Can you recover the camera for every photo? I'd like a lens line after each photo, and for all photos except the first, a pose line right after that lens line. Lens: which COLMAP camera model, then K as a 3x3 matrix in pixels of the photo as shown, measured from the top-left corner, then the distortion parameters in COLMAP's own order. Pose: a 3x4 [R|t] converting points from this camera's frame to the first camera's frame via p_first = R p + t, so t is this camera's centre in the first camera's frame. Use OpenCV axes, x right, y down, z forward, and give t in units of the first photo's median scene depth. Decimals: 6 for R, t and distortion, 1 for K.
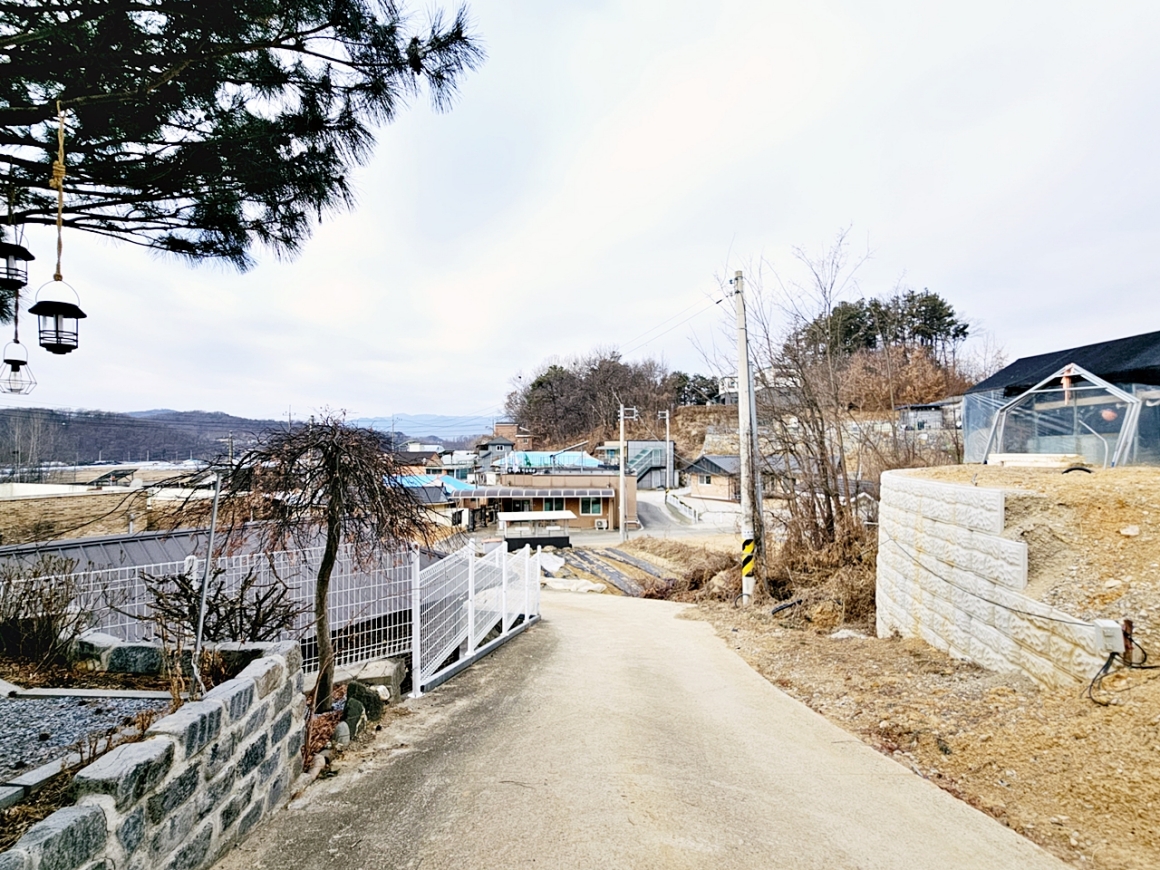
lens RADIAL K [[575.7, 0, 580.0], [0, 575.7, 435.0], [0, 0, 1]] dist [-0.002399, 0.002374]
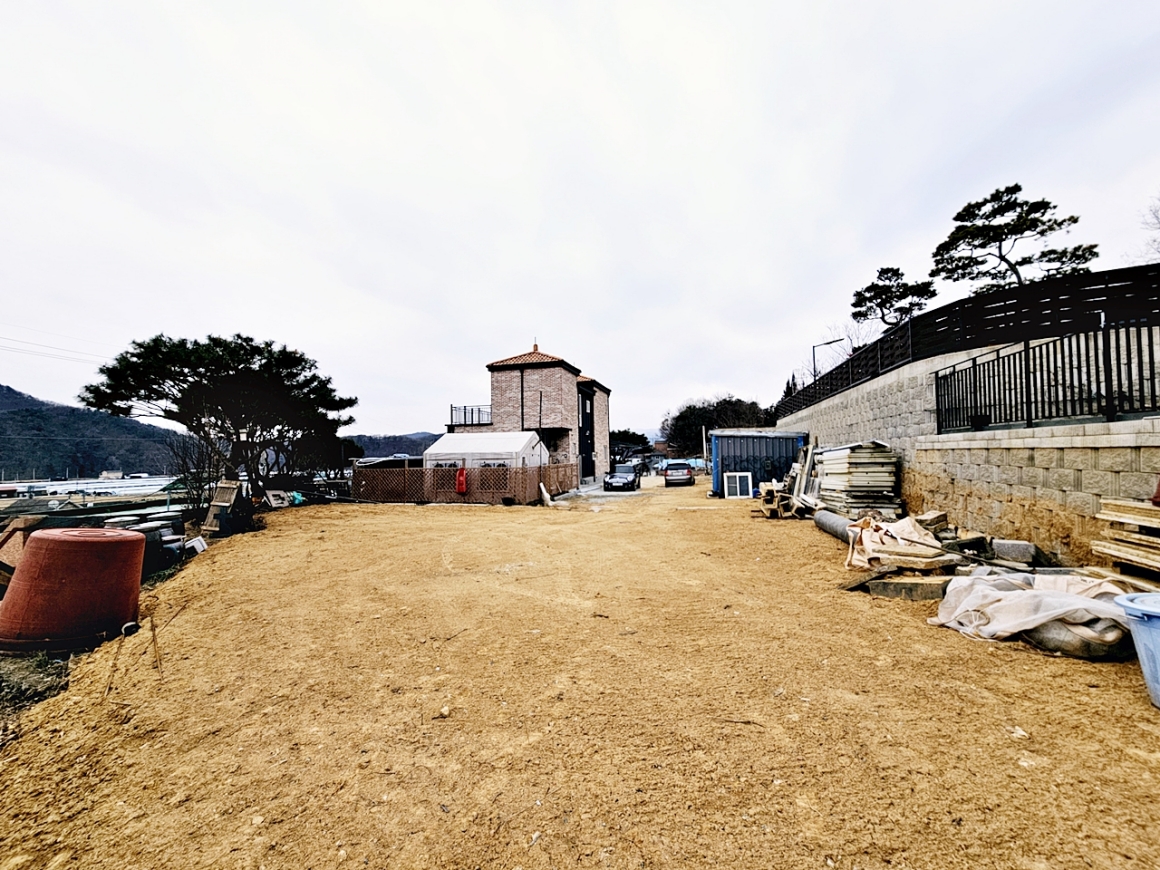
lens RADIAL K [[474.5, 0, 580.0], [0, 474.5, 435.0], [0, 0, 1]] dist [-0.000475, -0.000190]
pose [[0.954782, -0.030249, -0.295765, 0.051820], [0.024732, 0.999444, -0.022378, -0.015381], [0.296278, 0.014051, 0.954998, -0.357948]]
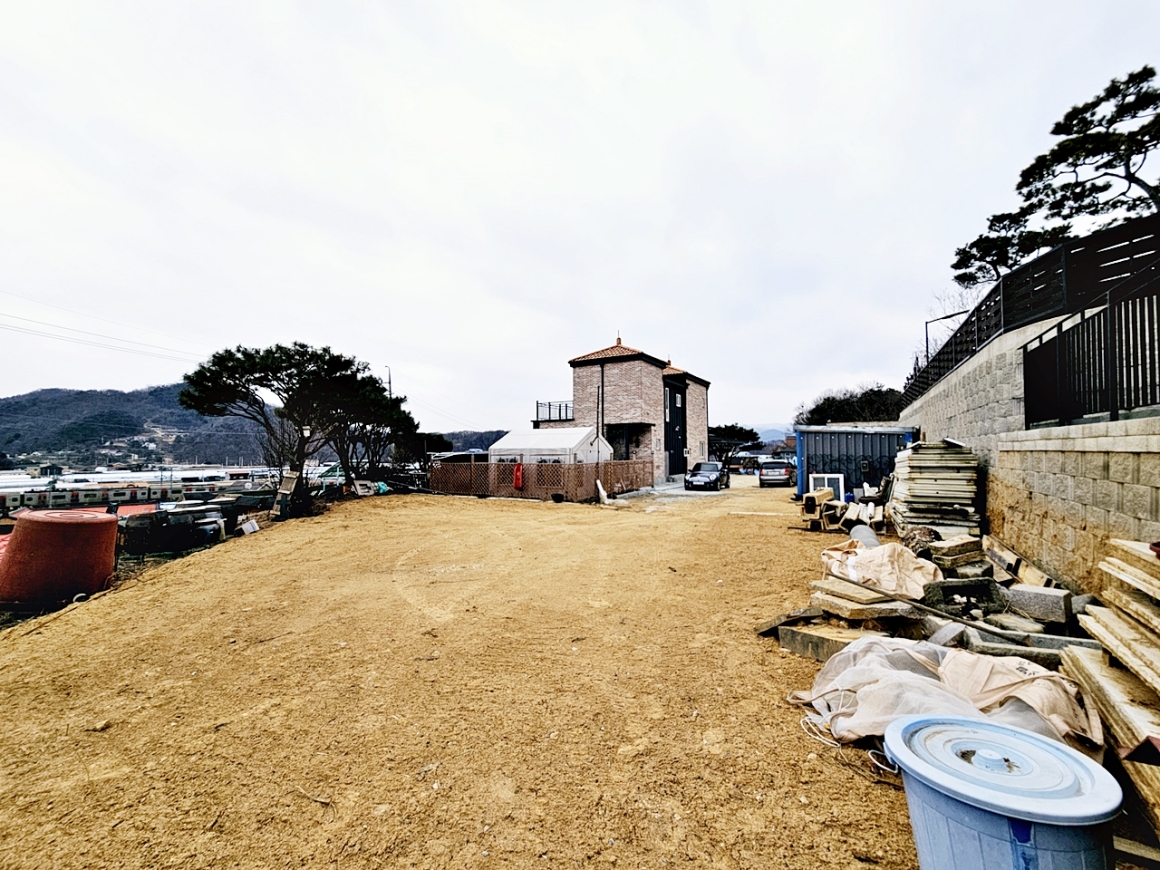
lens RADIAL K [[474.5, 0, 580.0], [0, 474.5, 435.0], [0, 0, 1]] dist [-0.000475, -0.000190]
pose [[0.842640, -0.025604, -0.537868, 0.068759], [0.018966, 0.999660, -0.017872, -0.015251], [0.538143, 0.004859, 0.842839, -0.344741]]
